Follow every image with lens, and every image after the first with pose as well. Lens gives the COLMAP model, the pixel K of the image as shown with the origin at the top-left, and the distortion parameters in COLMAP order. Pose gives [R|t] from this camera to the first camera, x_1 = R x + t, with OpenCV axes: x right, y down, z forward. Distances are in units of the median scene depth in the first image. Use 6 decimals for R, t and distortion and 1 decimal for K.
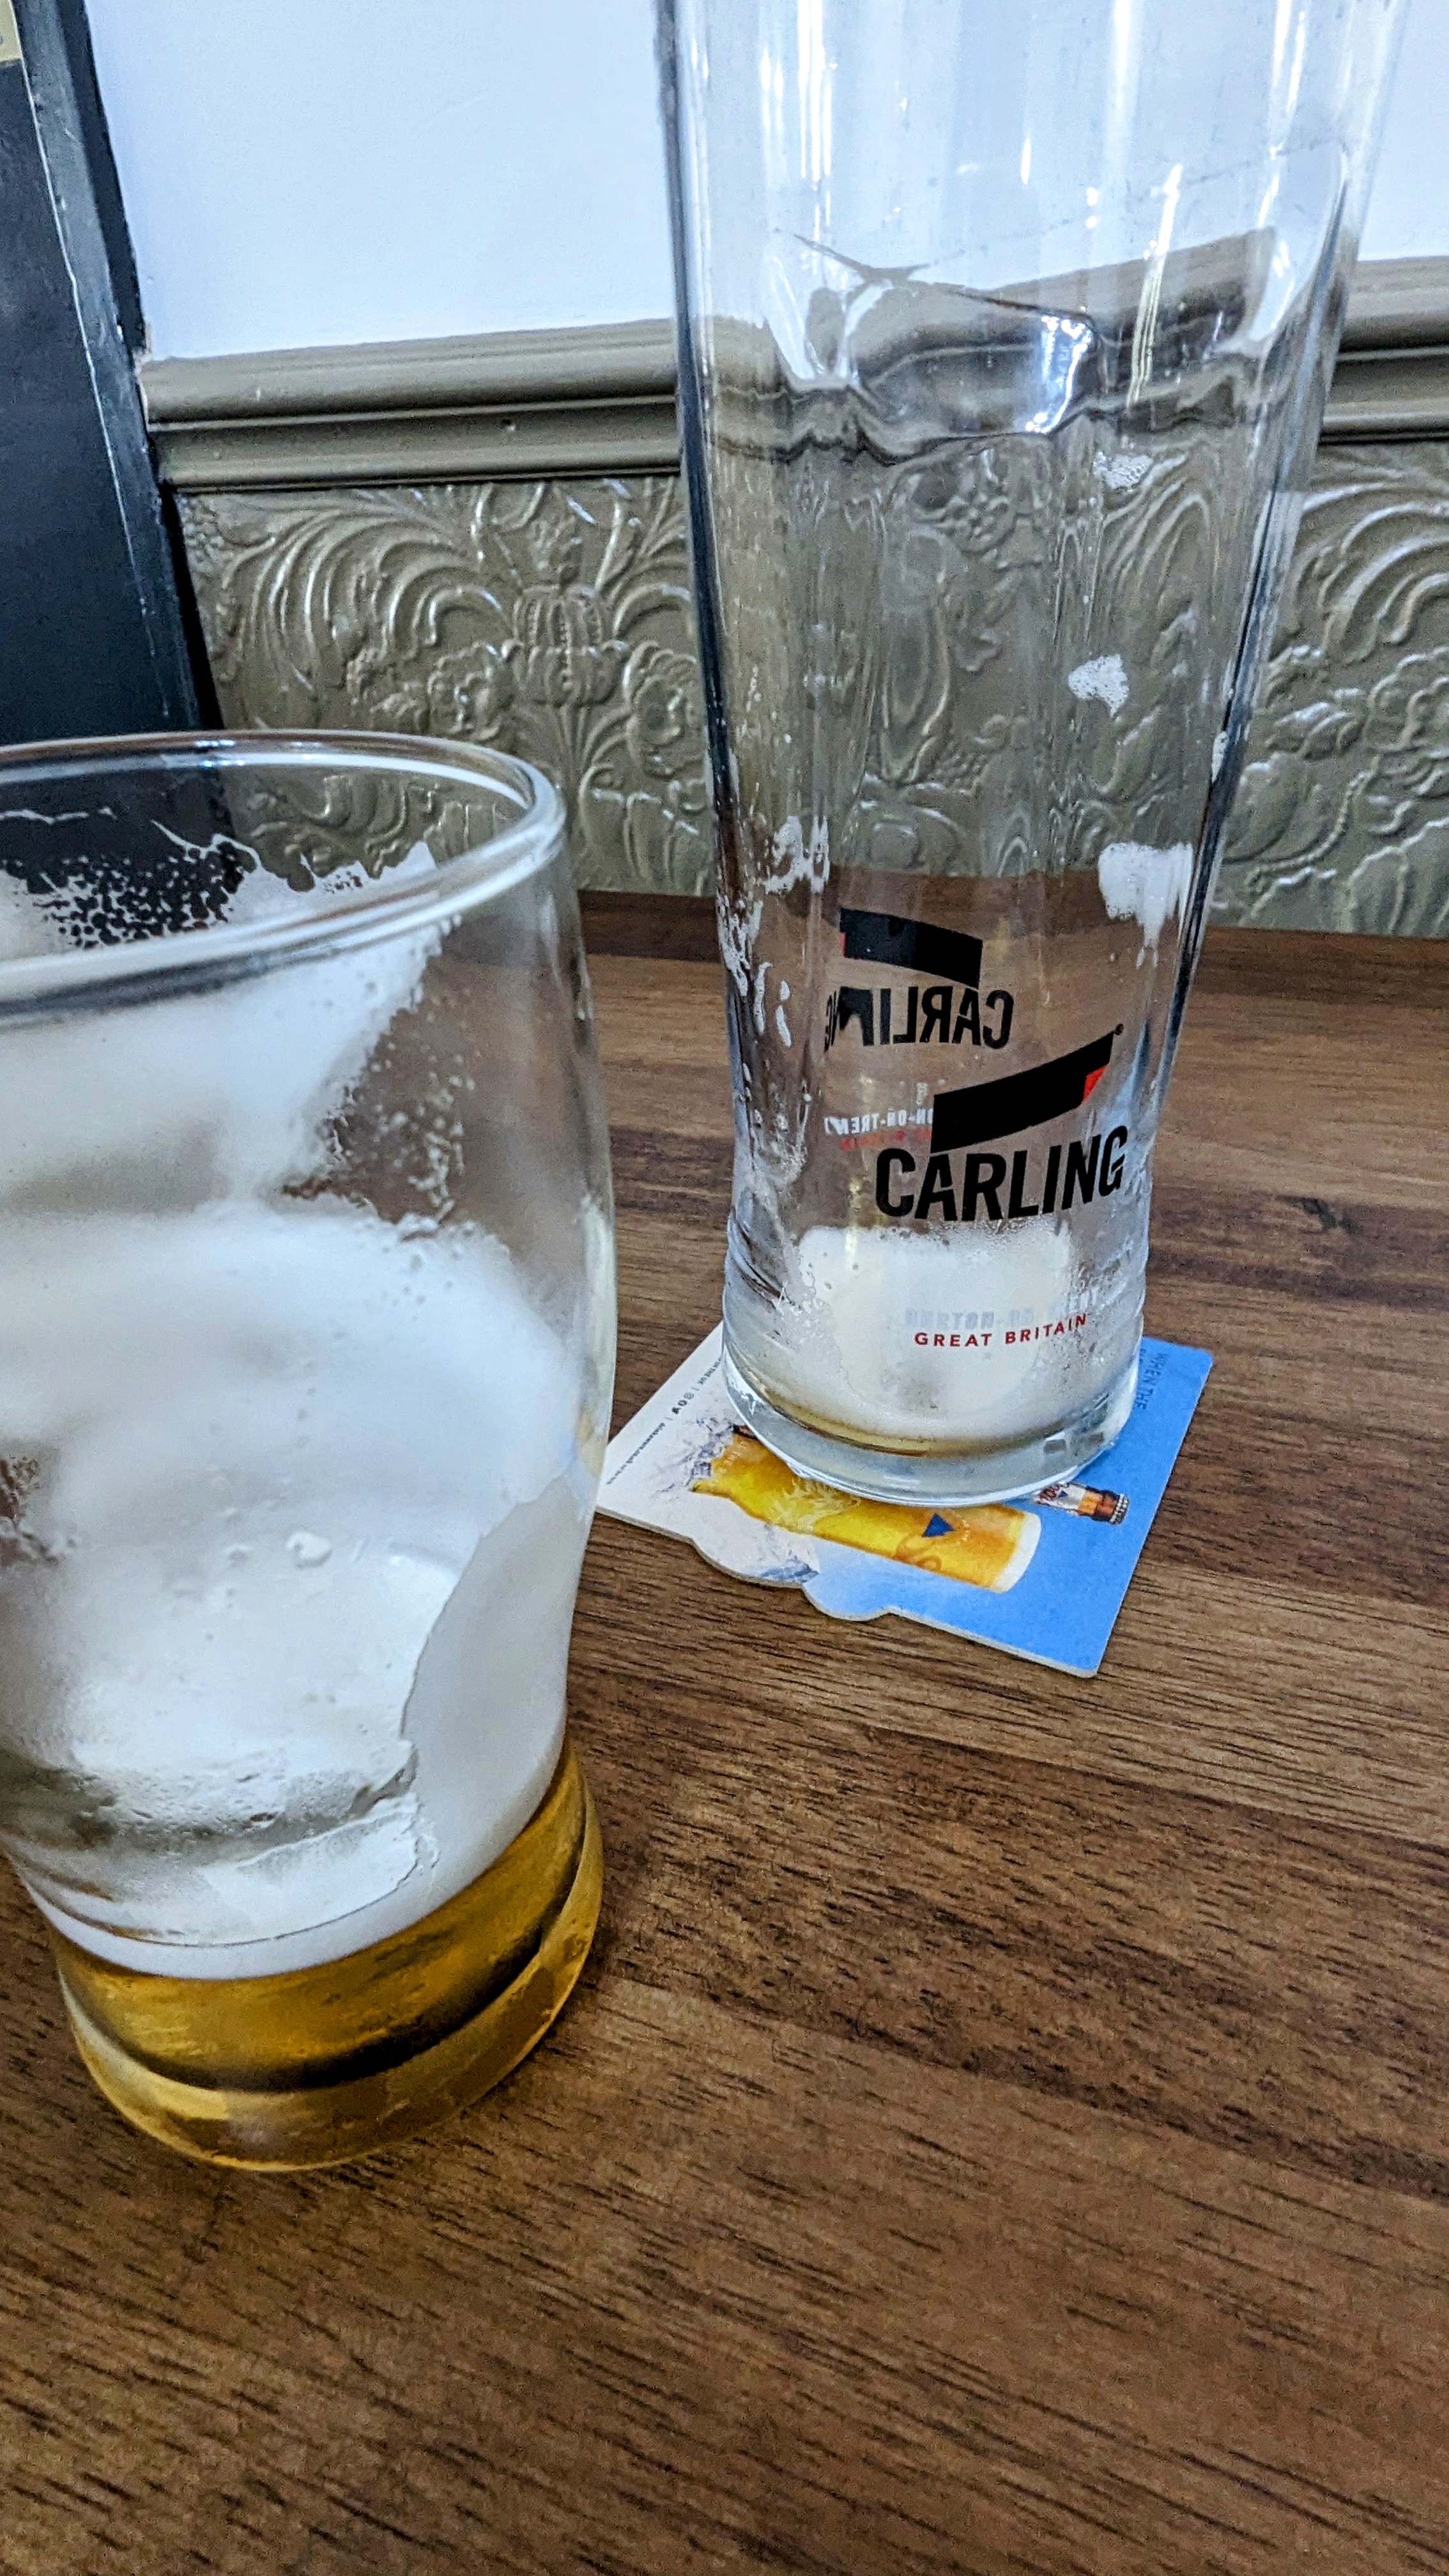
lens RADIAL K [[1365.8, 0, 714.7], [0, 1365.8, 1268.8], [0, 0, 1]] dist [0.000656, 0.000773]
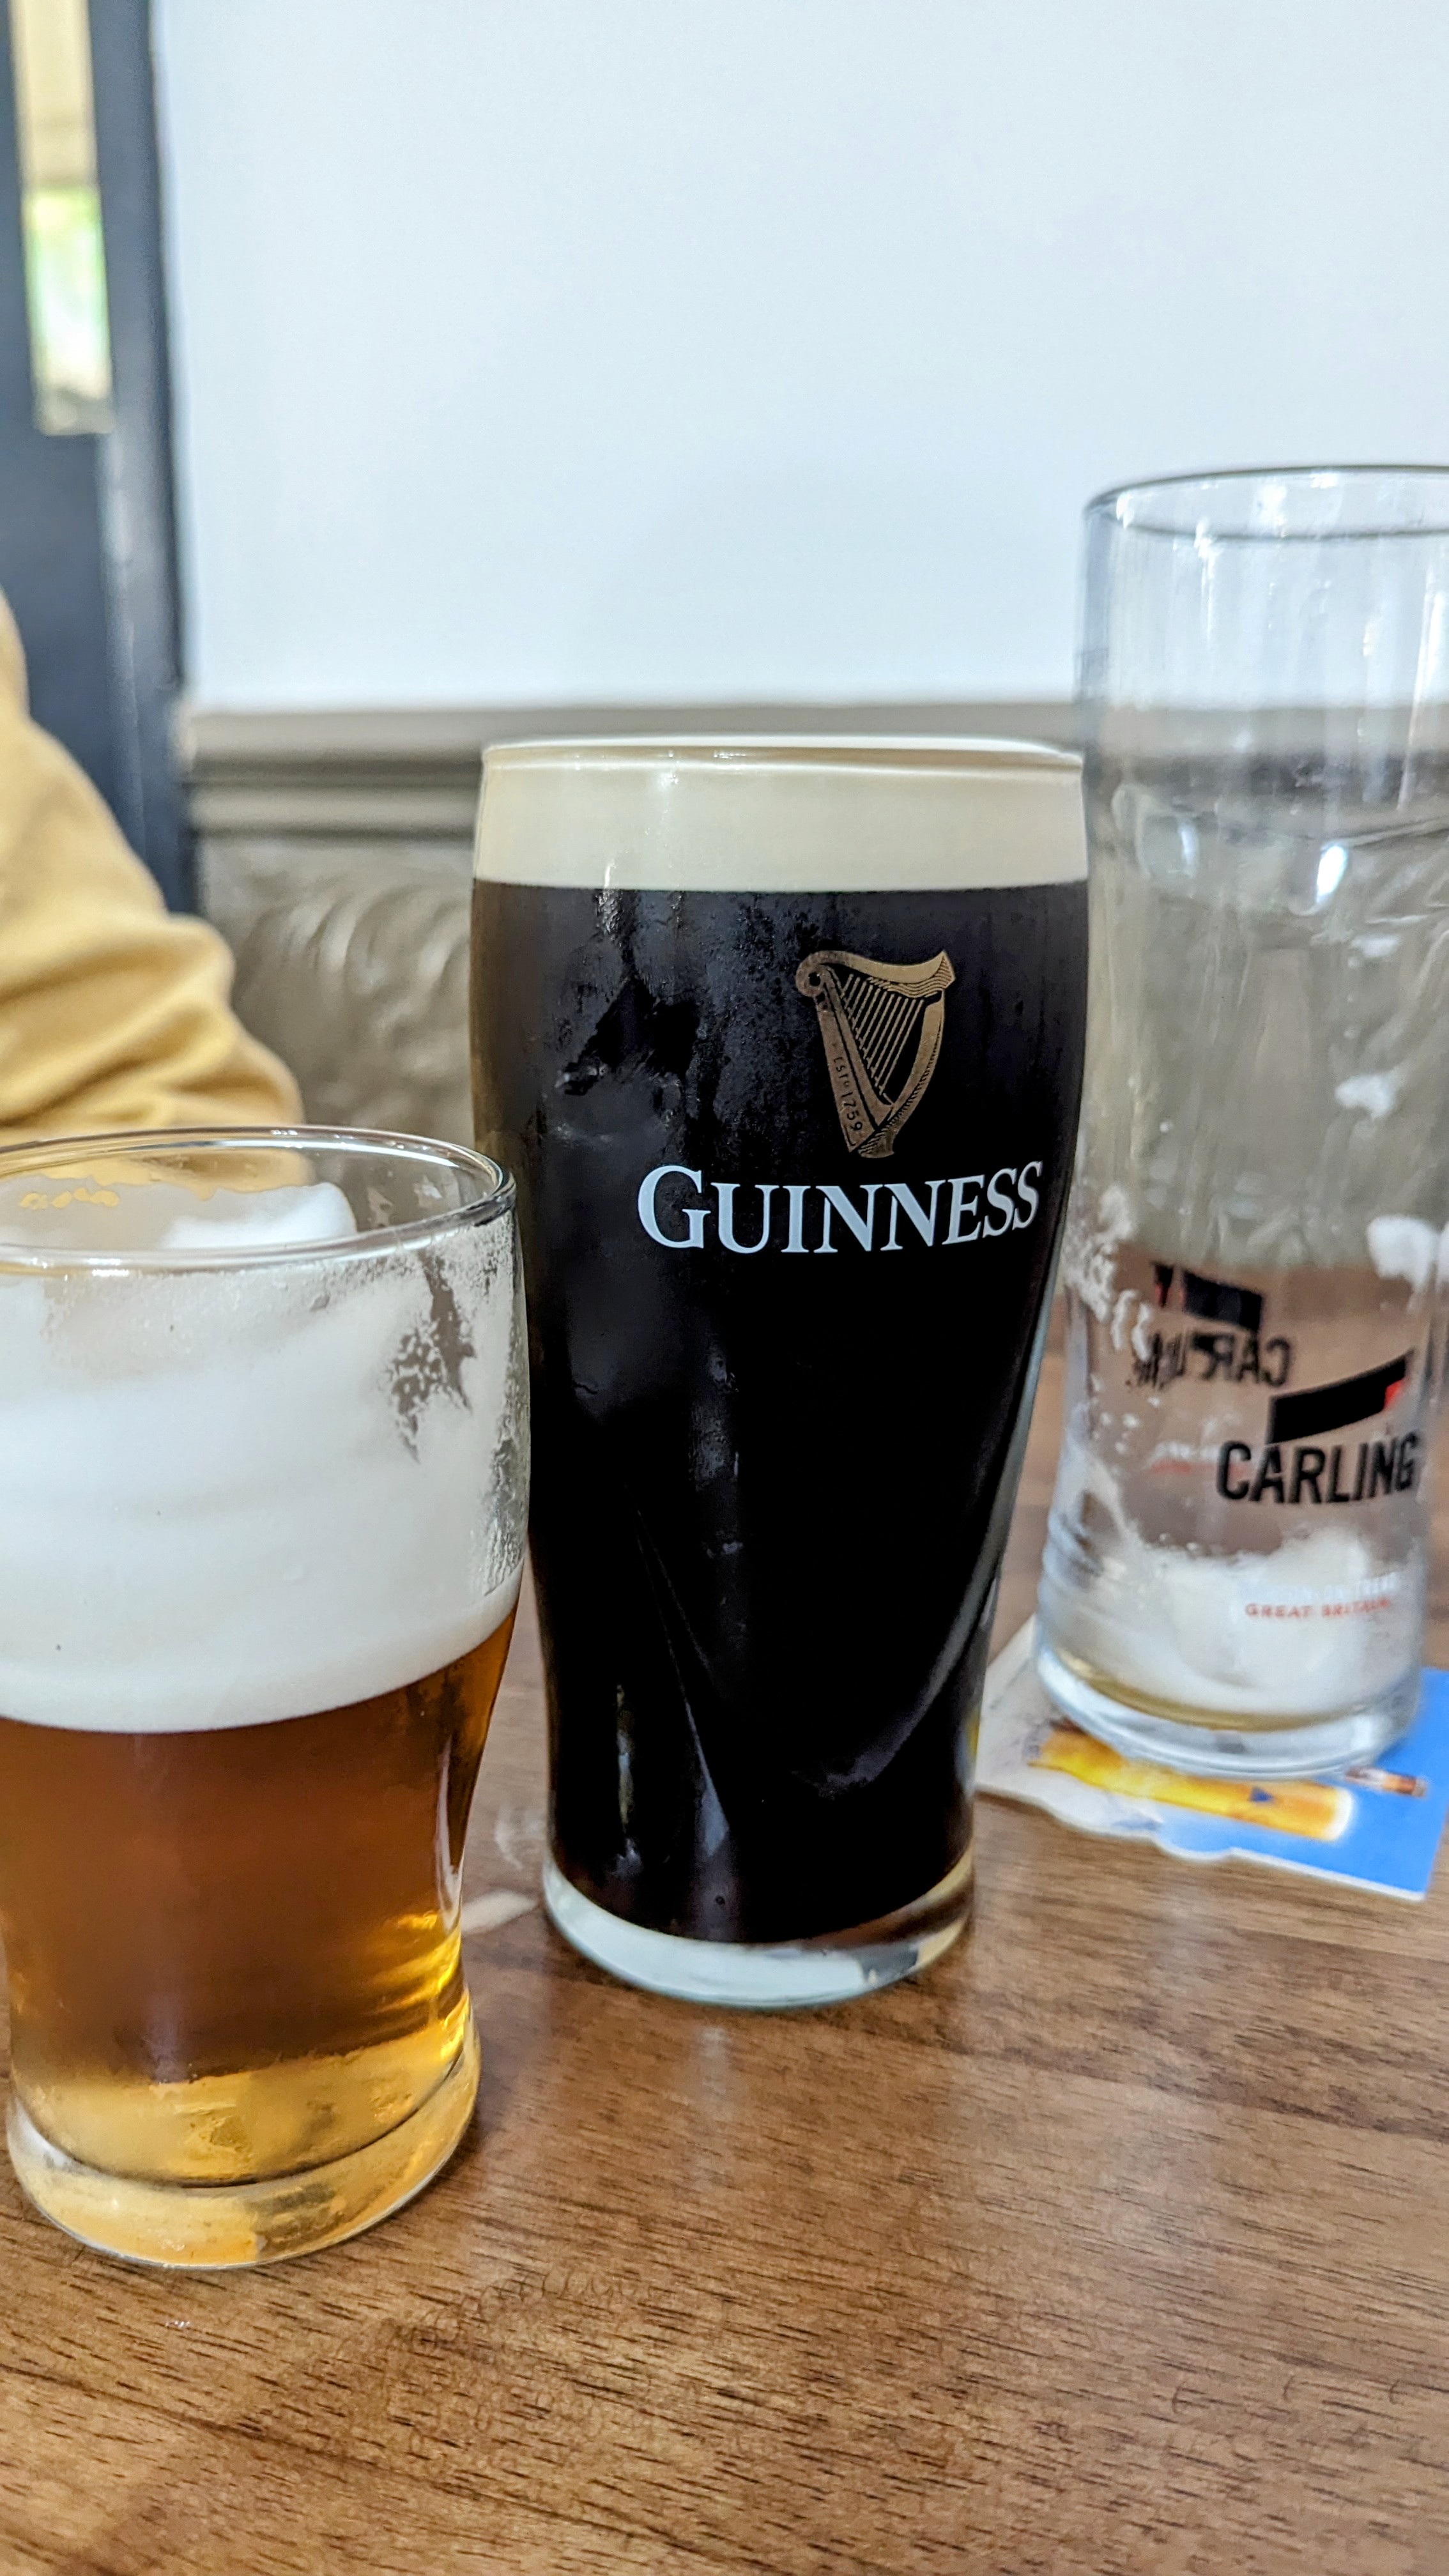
lens RADIAL K [[1838.5, 0, 736.2], [0, 1838.5, 1298.5], [0, 0, 1]] dist [0.031336, -0.040433]
pose [[0.999007, 0.039366, 0.020861, -0.358895], [-0.032404, 0.963383, -0.266164, 0.244953], [-0.030574, 0.265224, 0.963702, -0.628503]]
